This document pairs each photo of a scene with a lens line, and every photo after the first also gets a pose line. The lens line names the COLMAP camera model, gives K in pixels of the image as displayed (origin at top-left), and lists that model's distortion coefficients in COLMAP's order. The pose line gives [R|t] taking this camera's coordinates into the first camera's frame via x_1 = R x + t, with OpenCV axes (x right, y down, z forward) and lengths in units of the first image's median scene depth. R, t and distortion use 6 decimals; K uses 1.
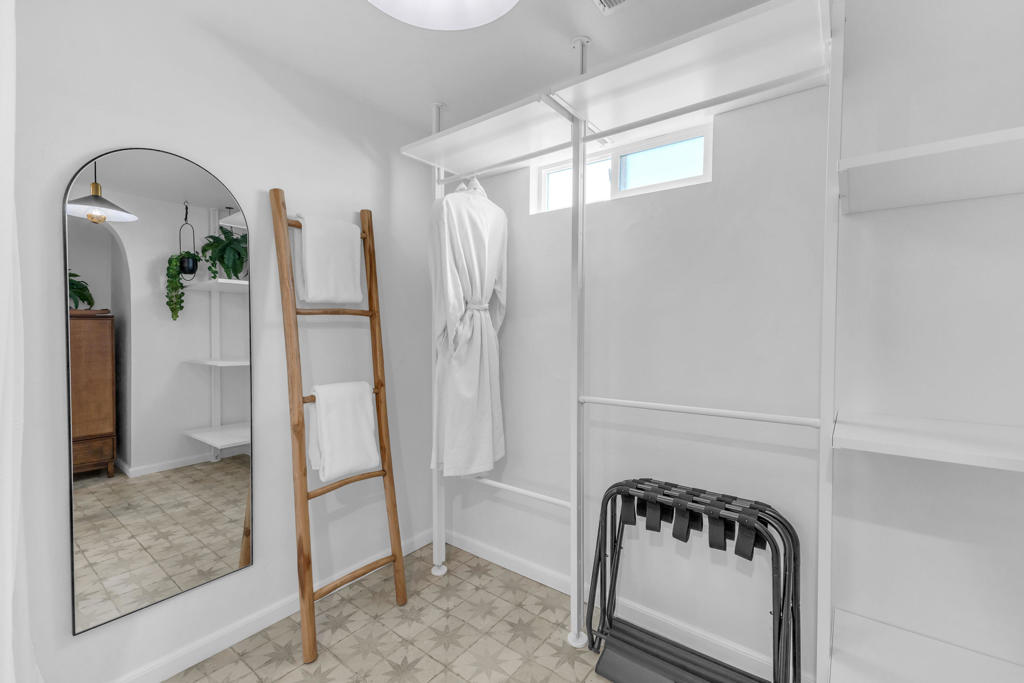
lens RADIAL K [[450.0, 0, 512.0], [0, 450.0, 341.5], [0, 0, 1]] dist [0.031110, 0.000038]
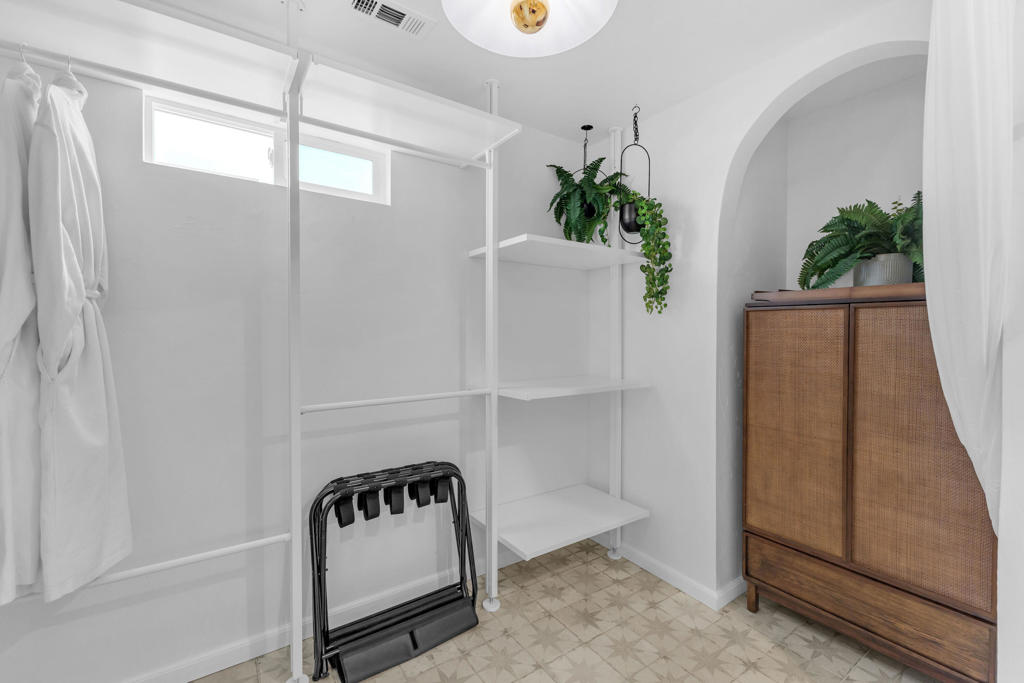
lens RADIAL K [[439.9, 0, 513.3], [0, 439.9, 339.2], [0, 0, 1]] dist [0.008945, -0.000111]
pose [[0.312715, -0.020296, 0.949630, -0.528864], [0.028392, 0.999525, 0.012013, -0.007942], [-0.949423, 0.023205, 0.313142, 0.328648]]
